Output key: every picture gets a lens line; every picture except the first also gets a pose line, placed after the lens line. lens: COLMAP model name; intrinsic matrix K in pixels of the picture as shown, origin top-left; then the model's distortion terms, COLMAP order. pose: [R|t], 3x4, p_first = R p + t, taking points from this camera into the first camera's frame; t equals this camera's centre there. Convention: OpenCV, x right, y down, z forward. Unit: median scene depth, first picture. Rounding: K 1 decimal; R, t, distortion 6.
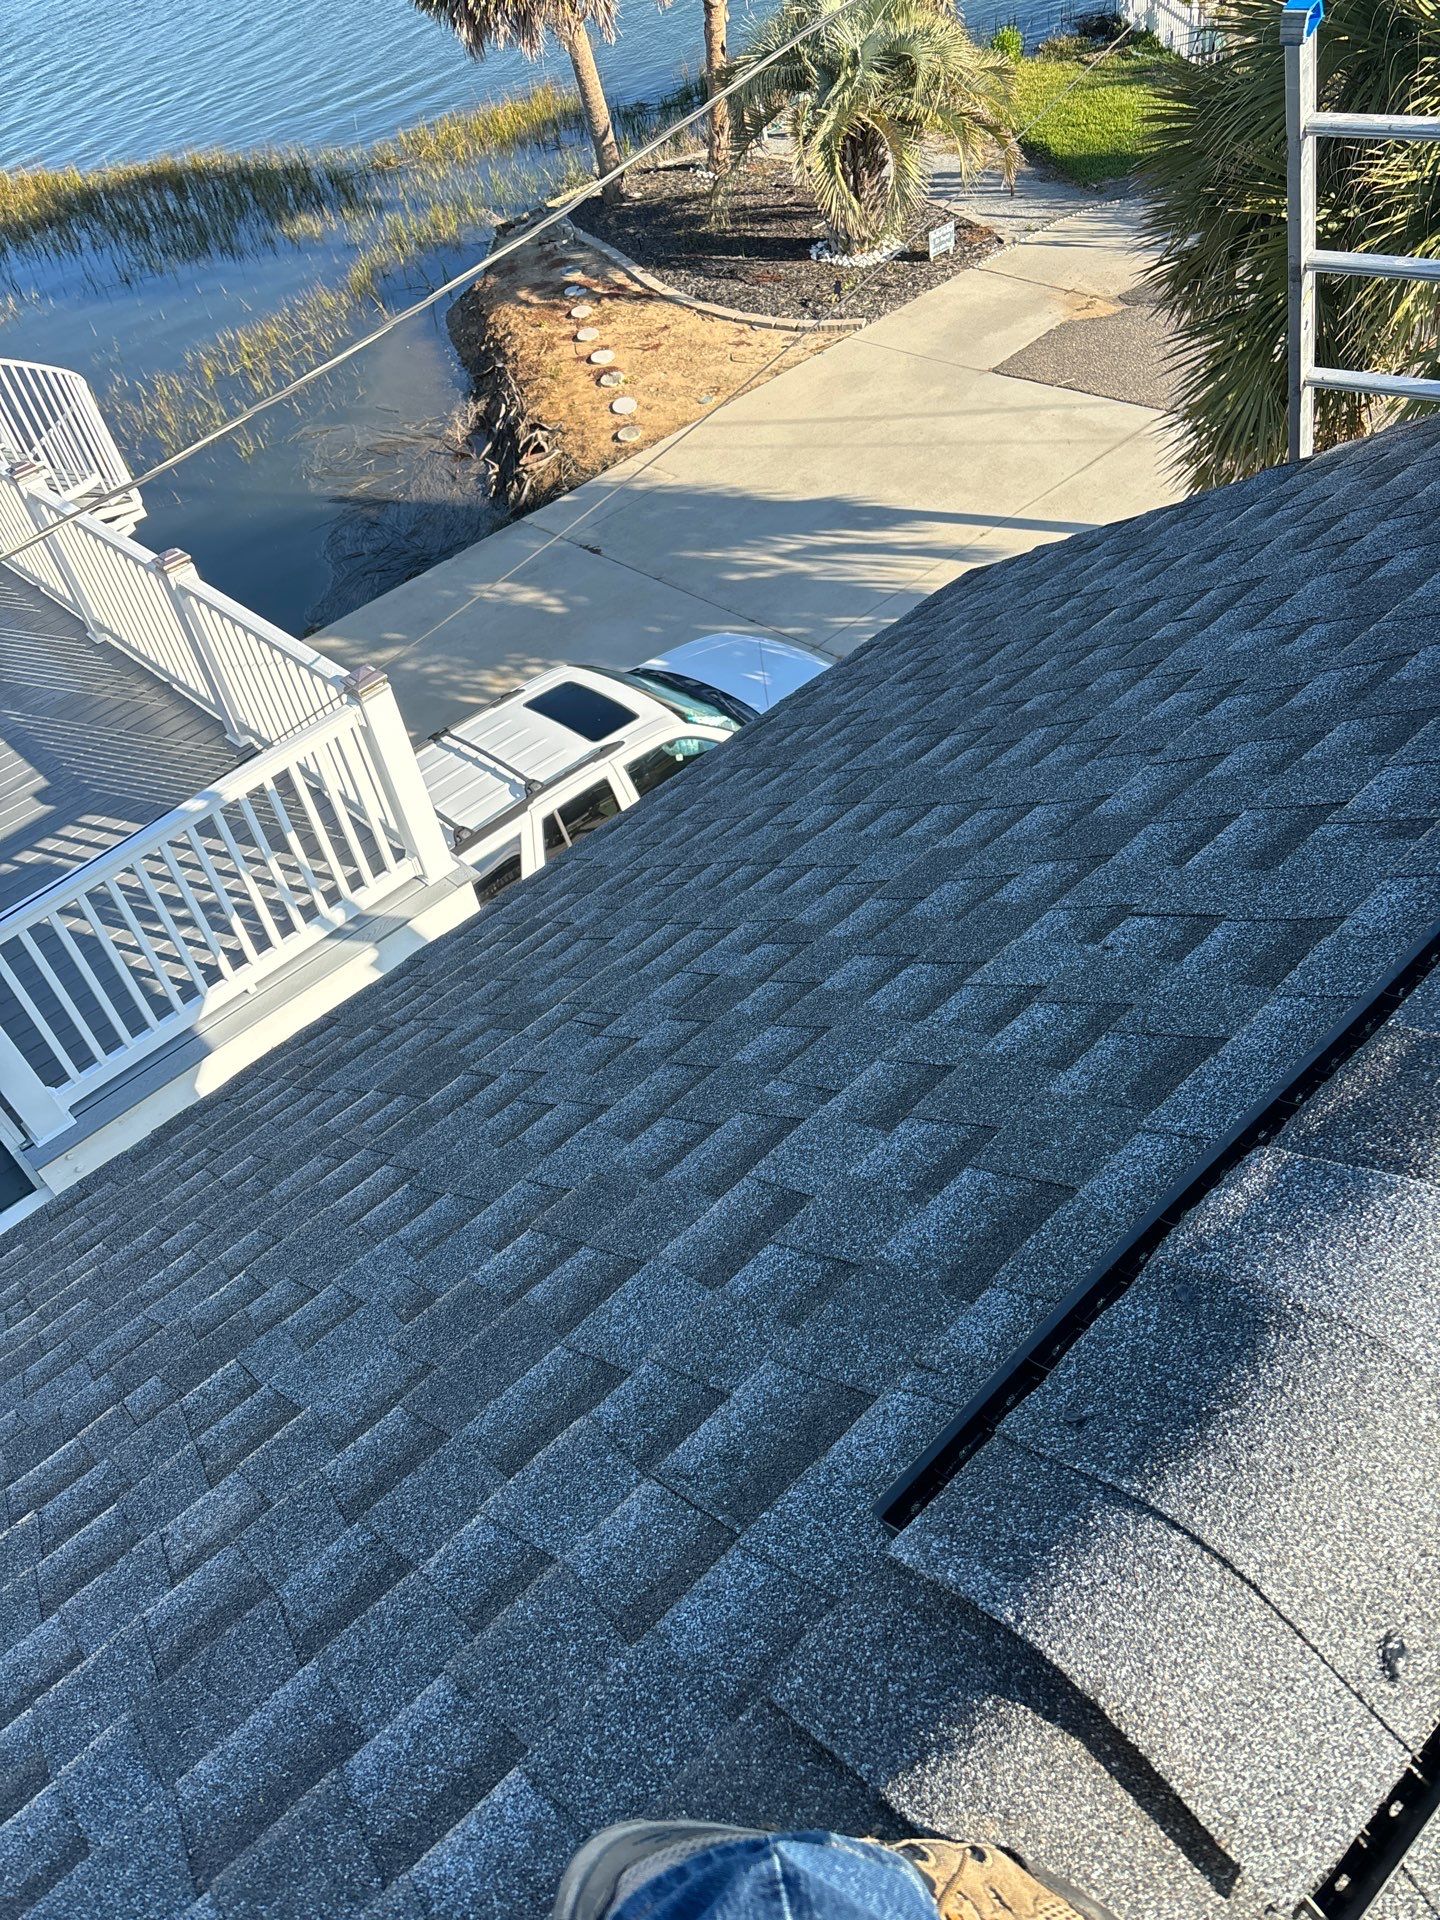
lens RADIAL K [[1399.5, 0, 723.0], [0, 1399.5, 990.0], [0, 0, 1]] dist [0.025346, -0.055702]
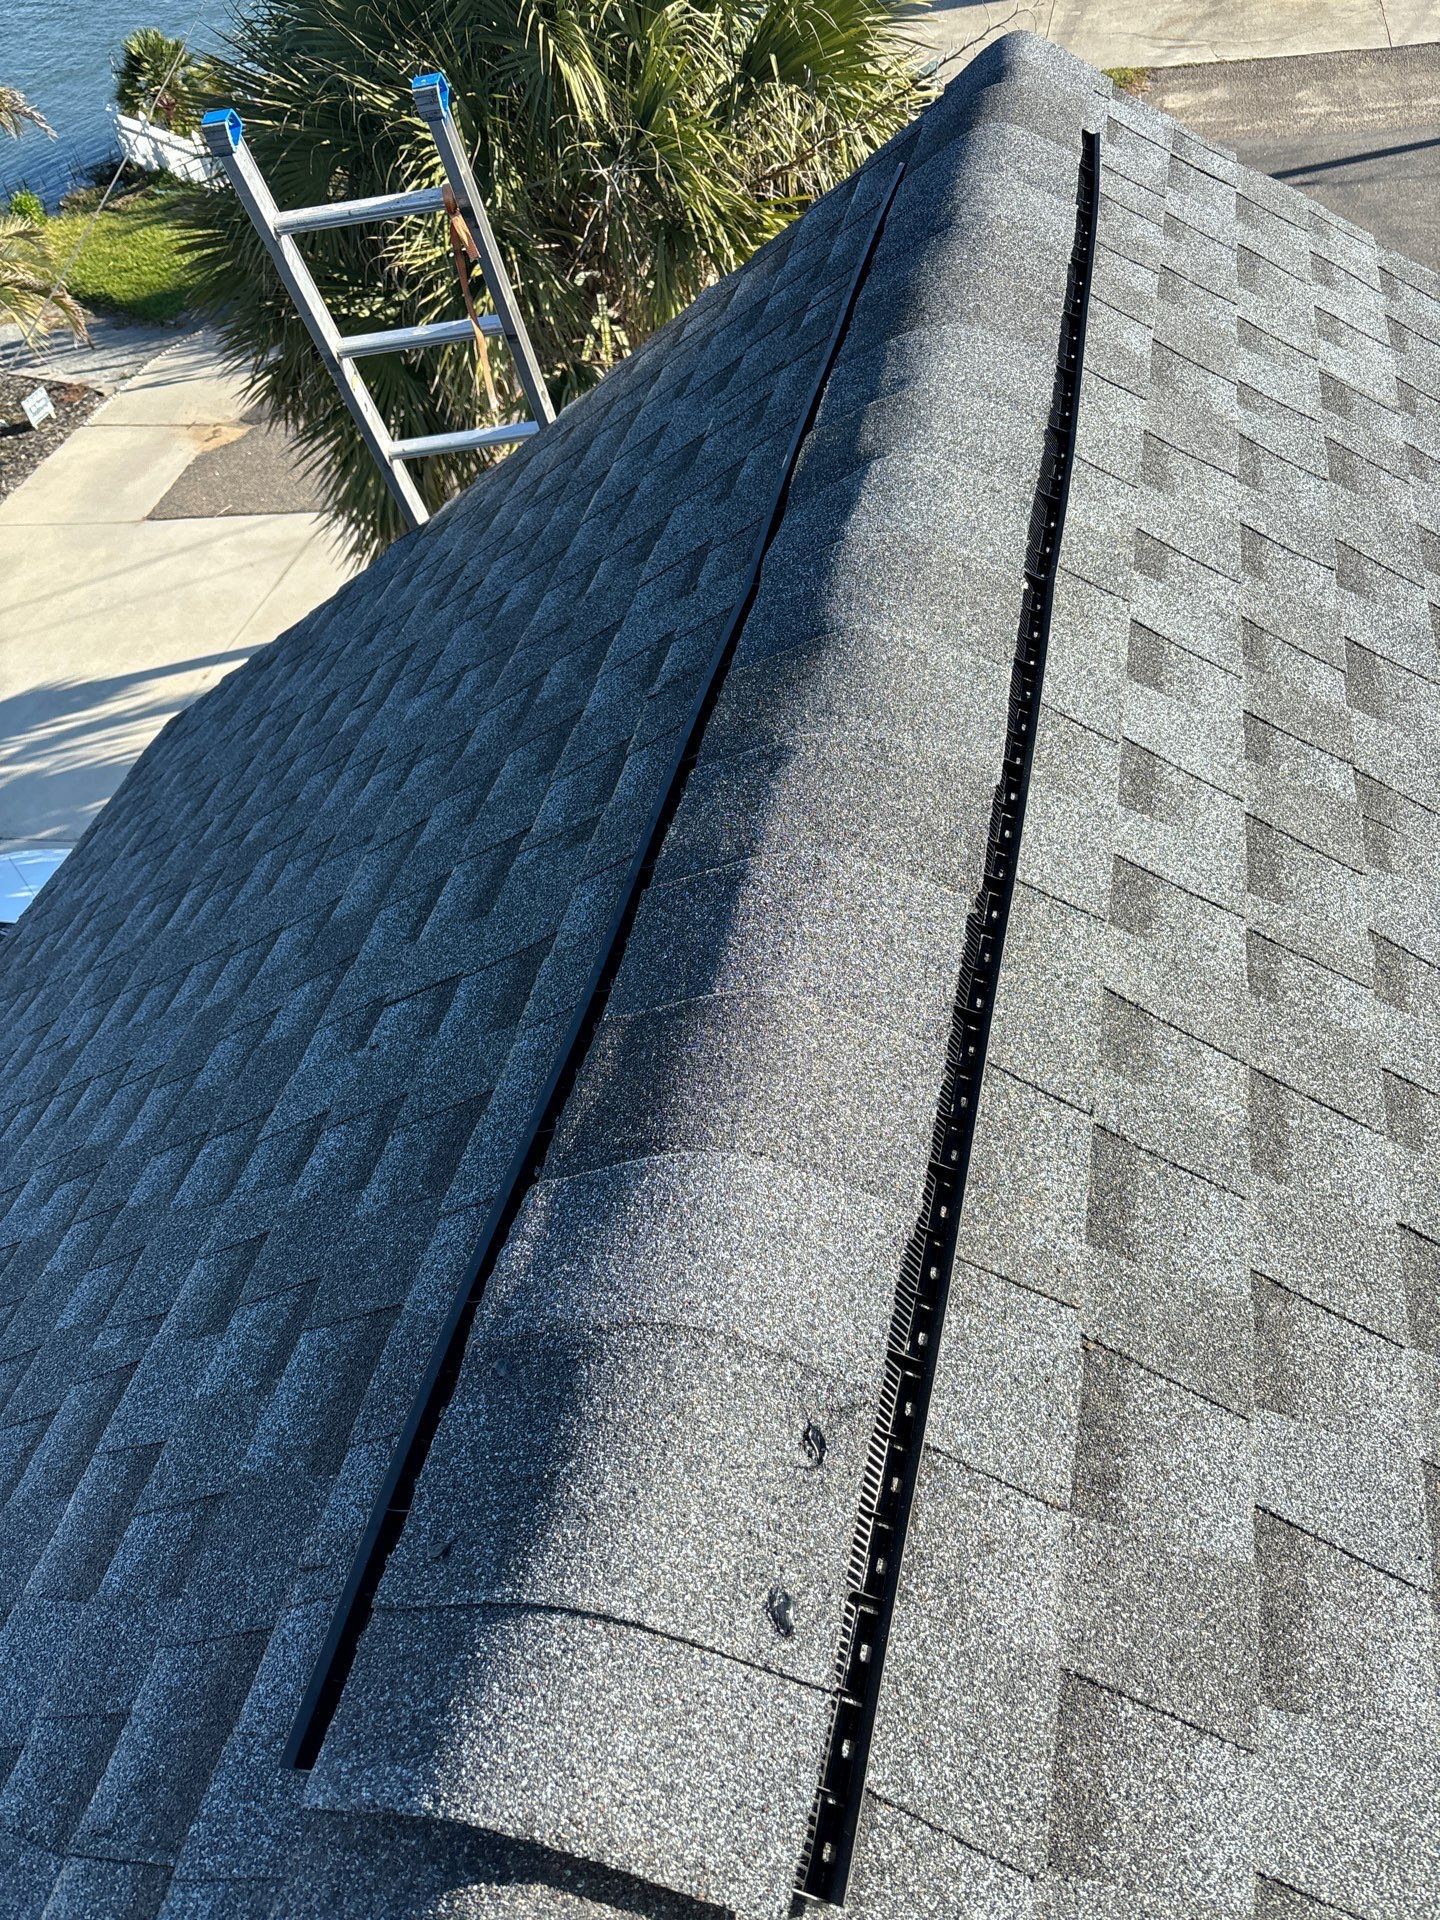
lens RADIAL K [[1399.5, 0, 723.0], [0, 1399.5, 990.0], [0, 0, 1]] dist [0.025346, -0.055702]
pose [[0.830600, -0.391810, 0.395712, 0.101696], [0.417029, 0.908569, 0.024267, 0.011080], [-0.369039, 0.144867, 0.918054, 0.007258]]
